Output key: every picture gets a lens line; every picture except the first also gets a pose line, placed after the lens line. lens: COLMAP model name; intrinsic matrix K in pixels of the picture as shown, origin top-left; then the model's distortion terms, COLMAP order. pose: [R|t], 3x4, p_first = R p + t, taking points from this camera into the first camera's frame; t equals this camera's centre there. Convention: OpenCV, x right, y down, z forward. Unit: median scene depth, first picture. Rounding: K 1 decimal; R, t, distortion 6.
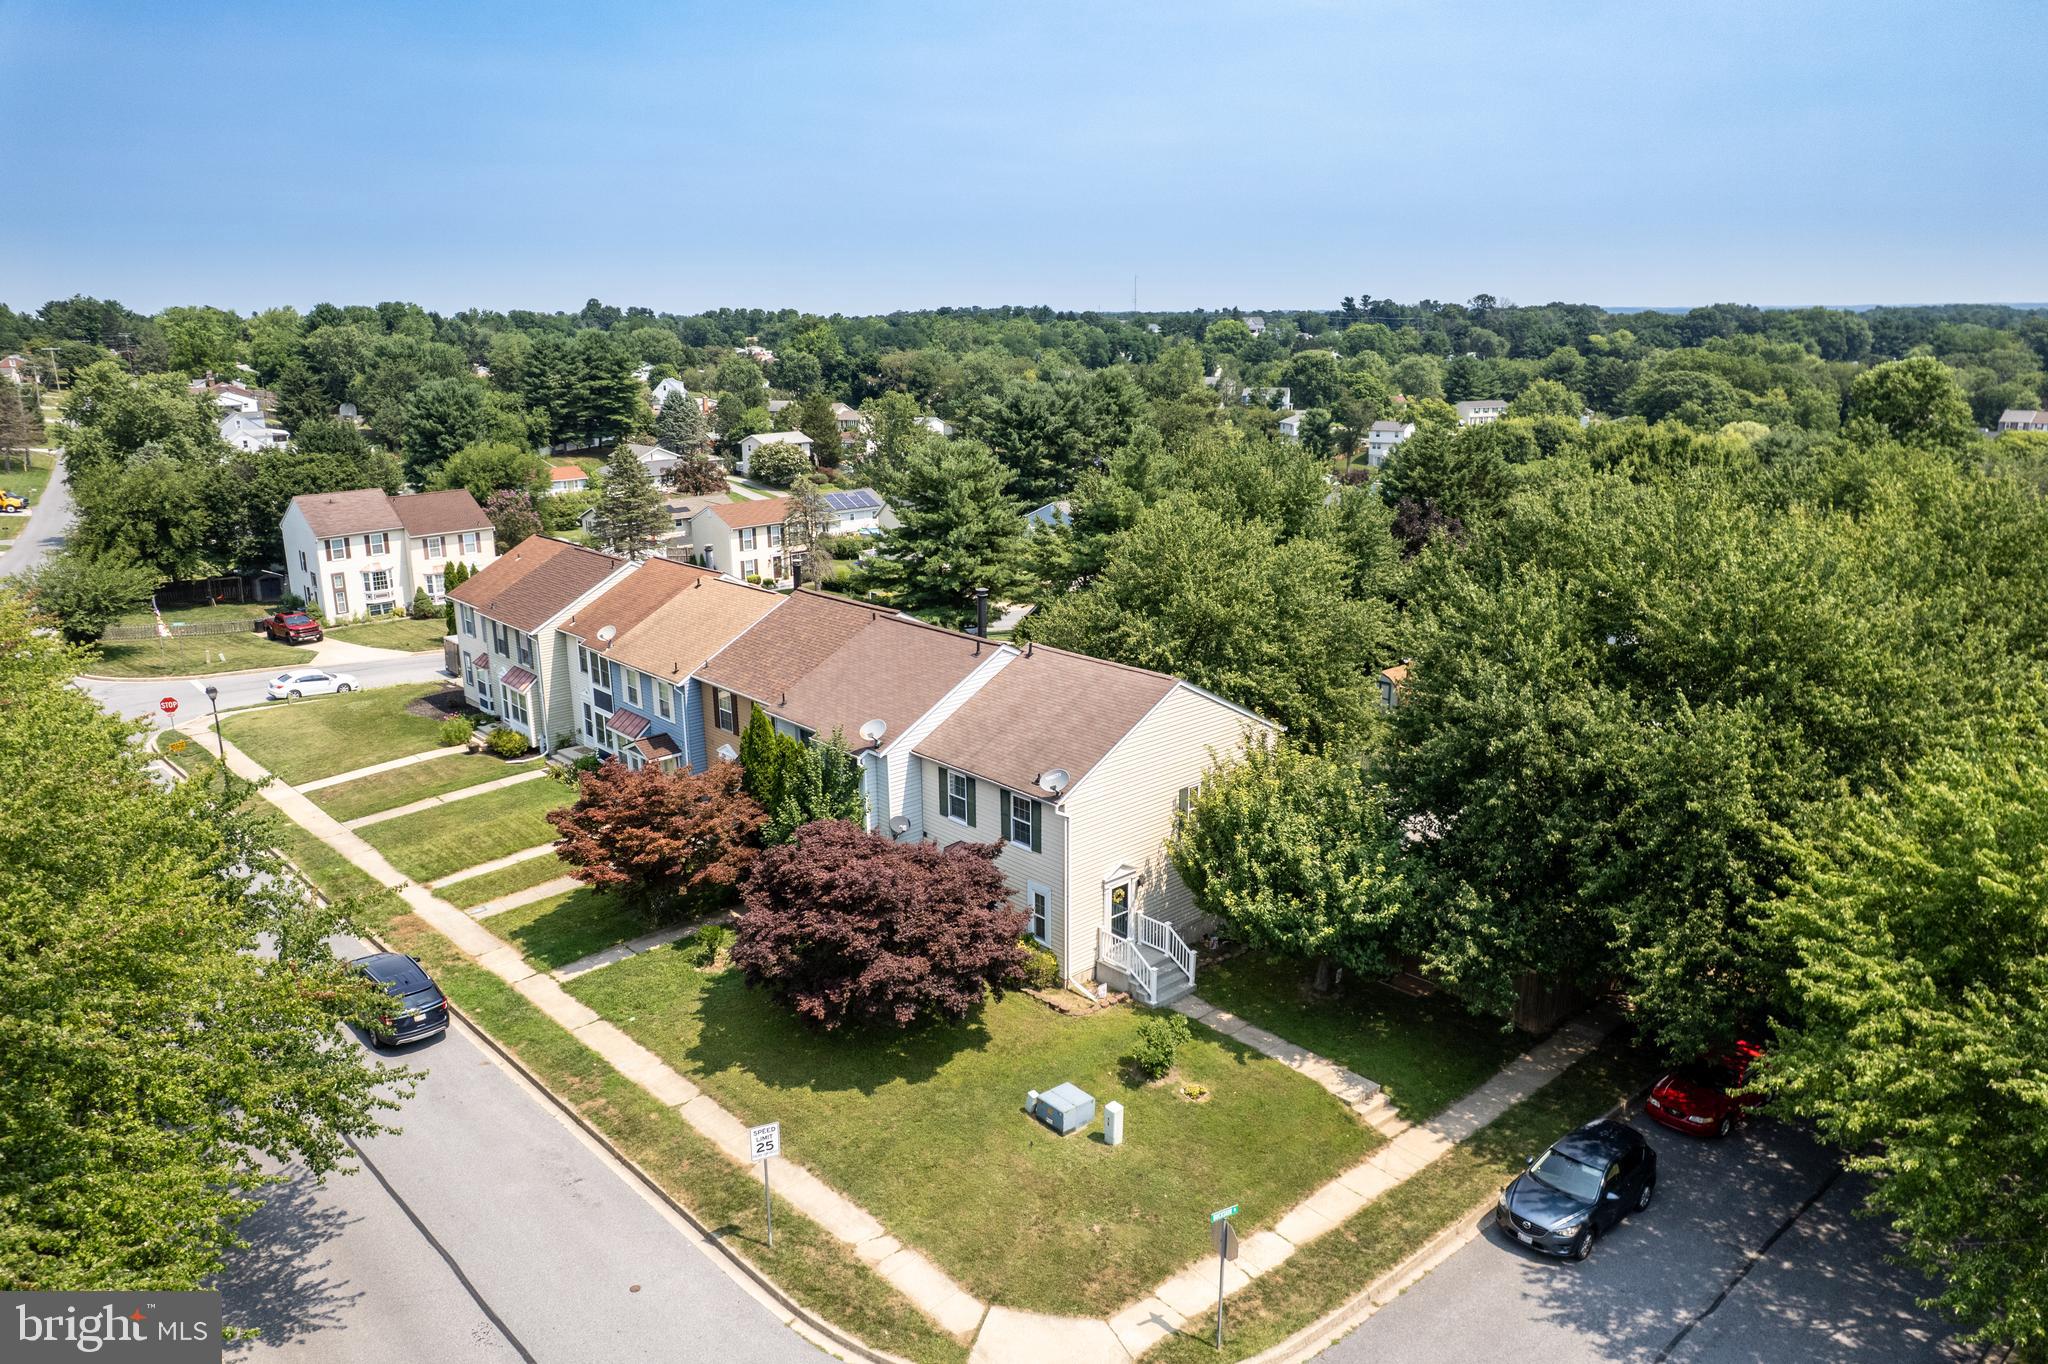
lens RADIAL K [[1372.4, 0, 968.2], [0, 1372.4, 669.3], [0, 0, 1]] dist [-0.073252, 0.068332]
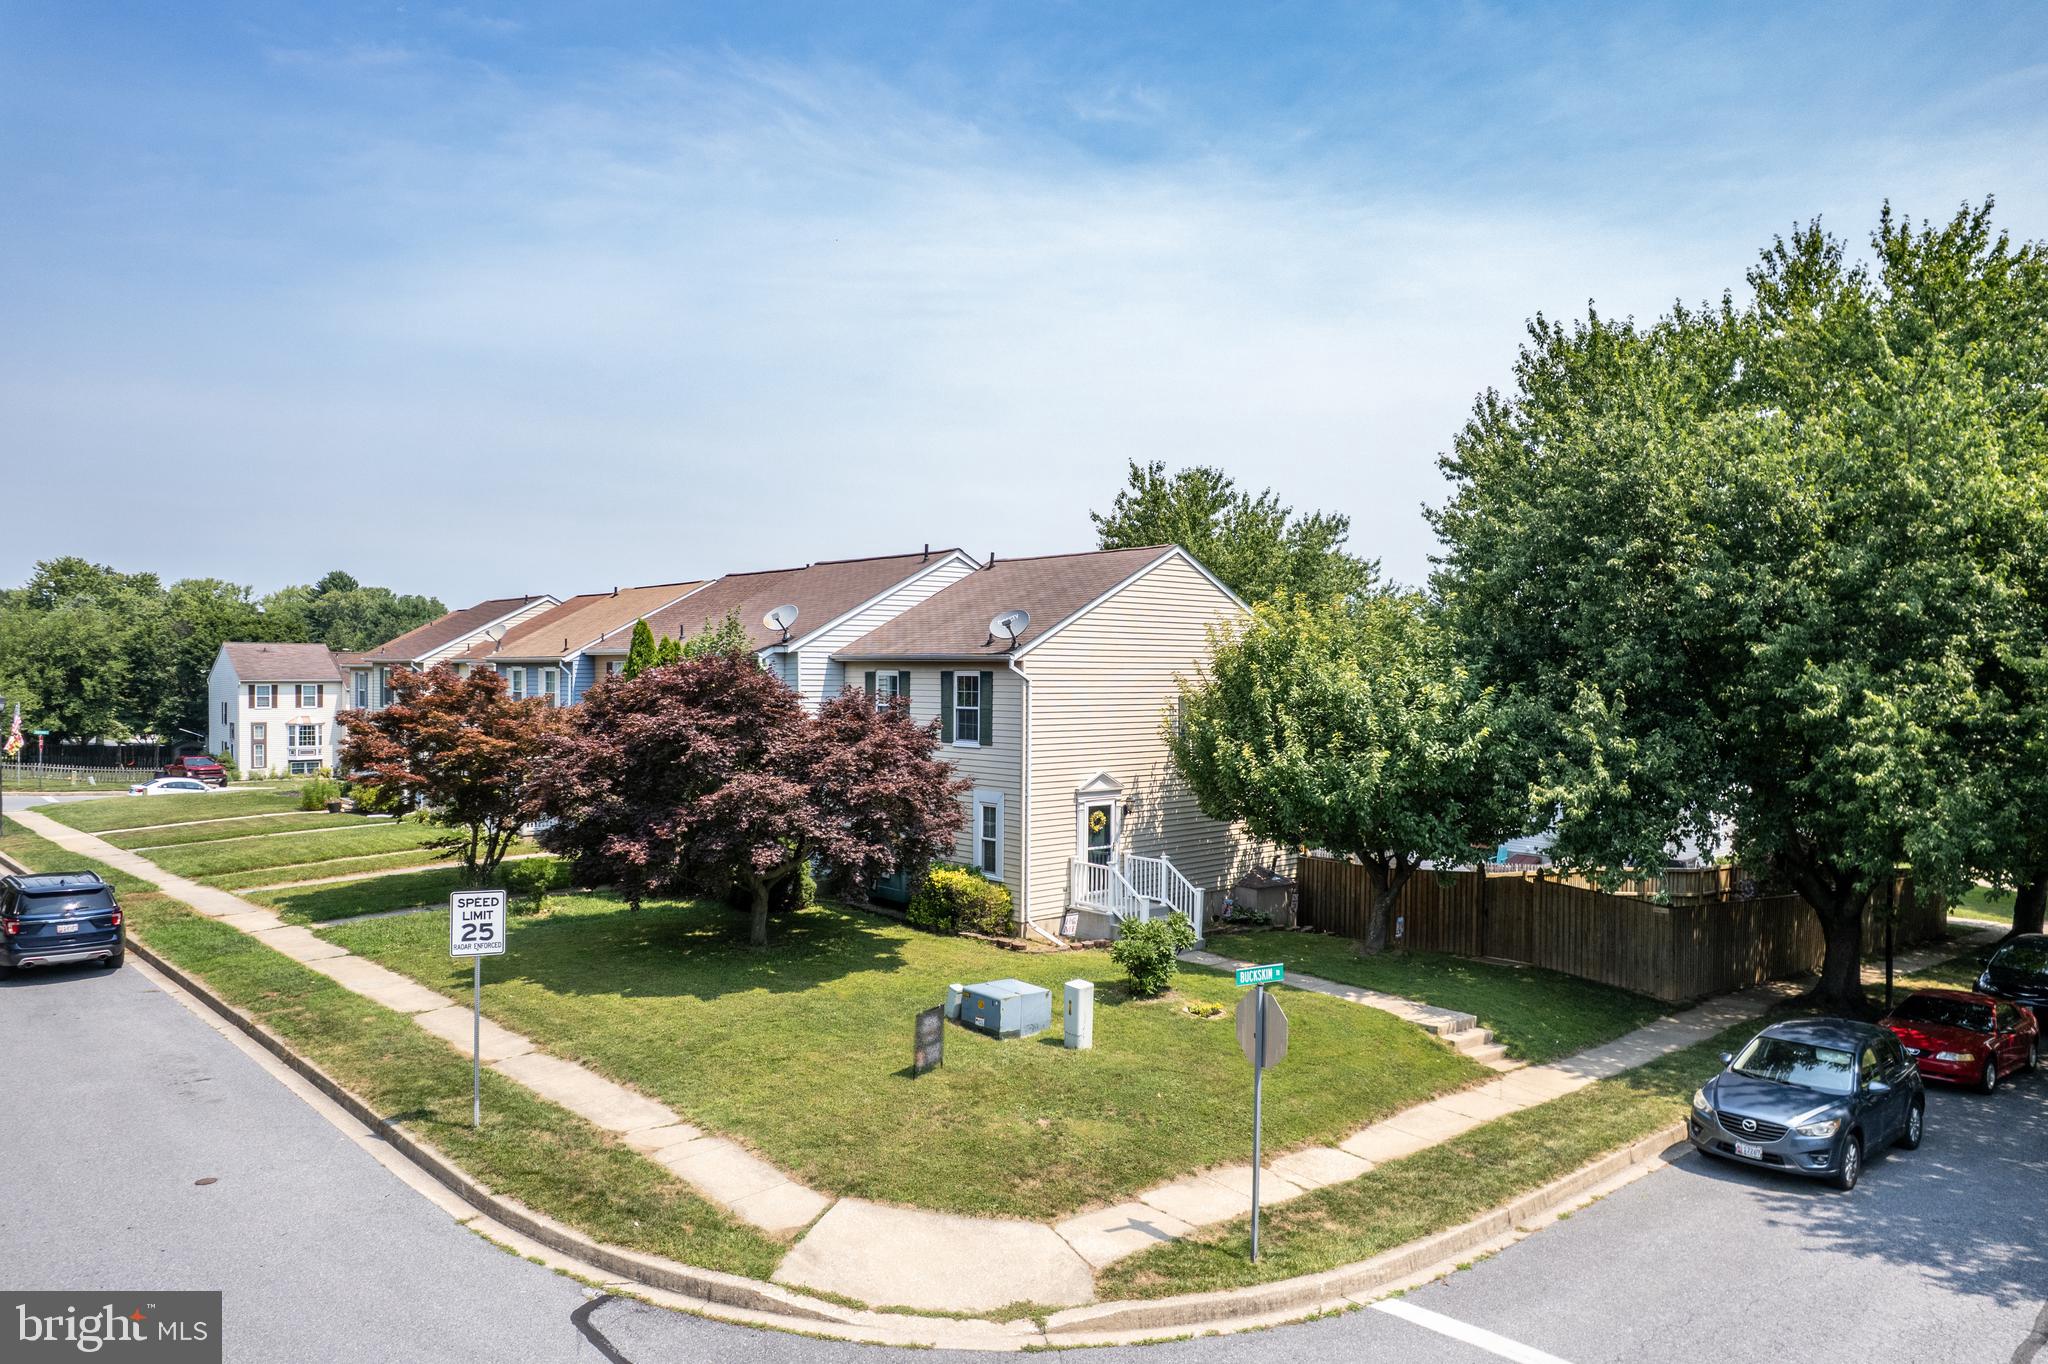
lens RADIAL K [[1339.7, 0, 1038.7], [0, 1339.7, 674.5], [0, 0, 1]] dist [-0.066867, 0.056564]
pose [[0.998837, 0.025101, 0.041174, 0.047977], [-0.014284, 0.969531, -0.244551, 0.272828], [-0.046058, 0.243679, 0.968762, 0.291897]]
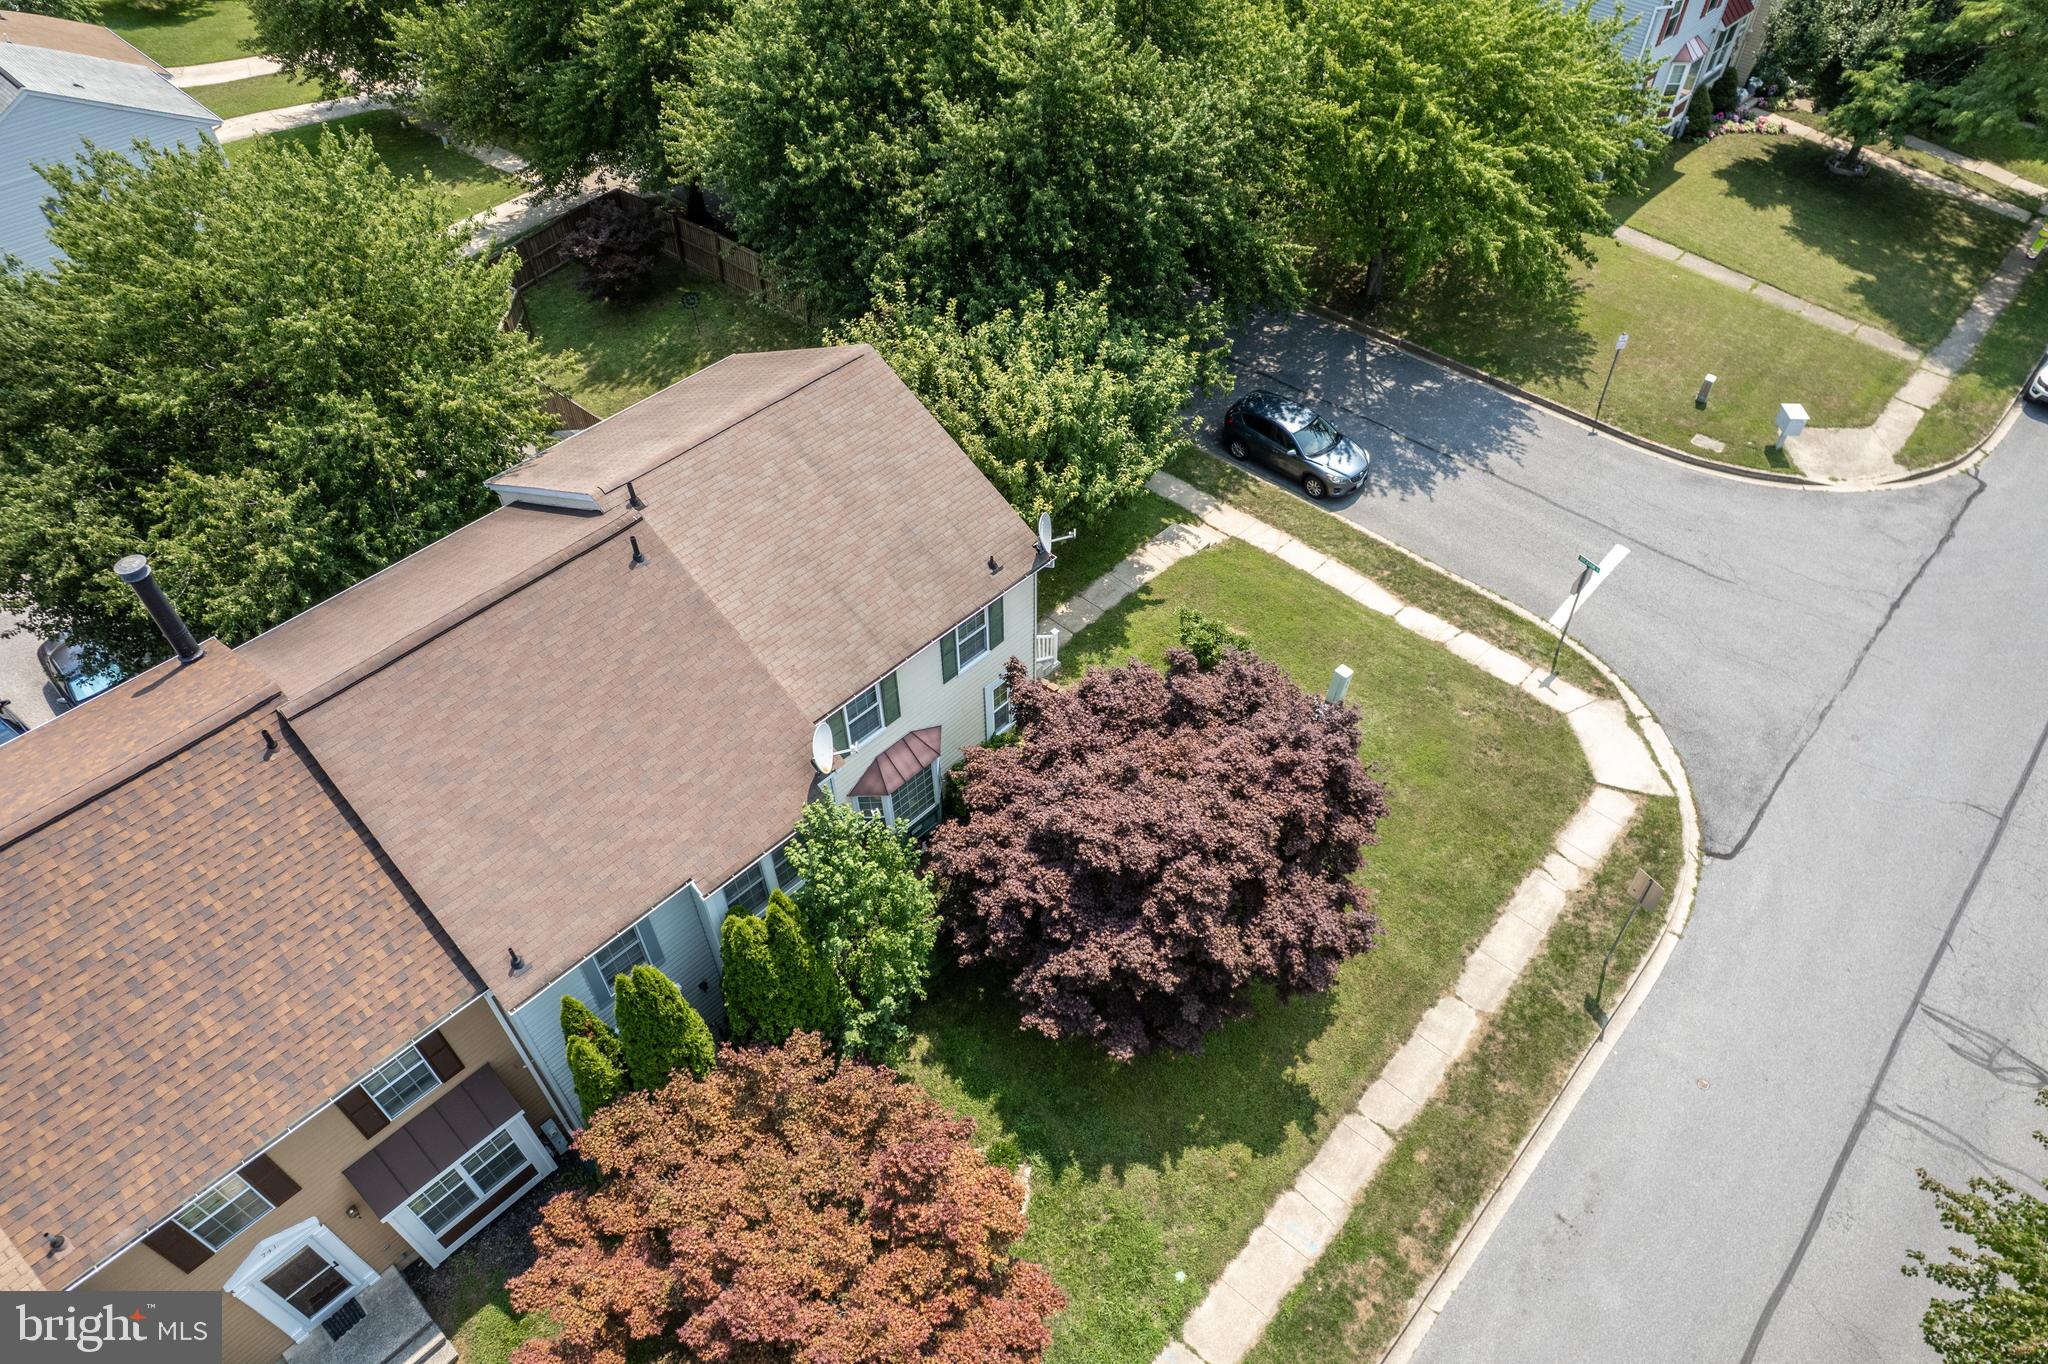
lens RADIAL K [[1327.2, 0, 1027.1], [0, 1327.2, 688.2], [0, 0, 1]] dist [-0.064926, 0.058033]
pose [[-0.100414, -0.719796, 0.686884, -0.445250], [0.251372, 0.649623, 0.717497, -0.348234], [-0.962668, 0.244711, 0.115706, 0.910698]]
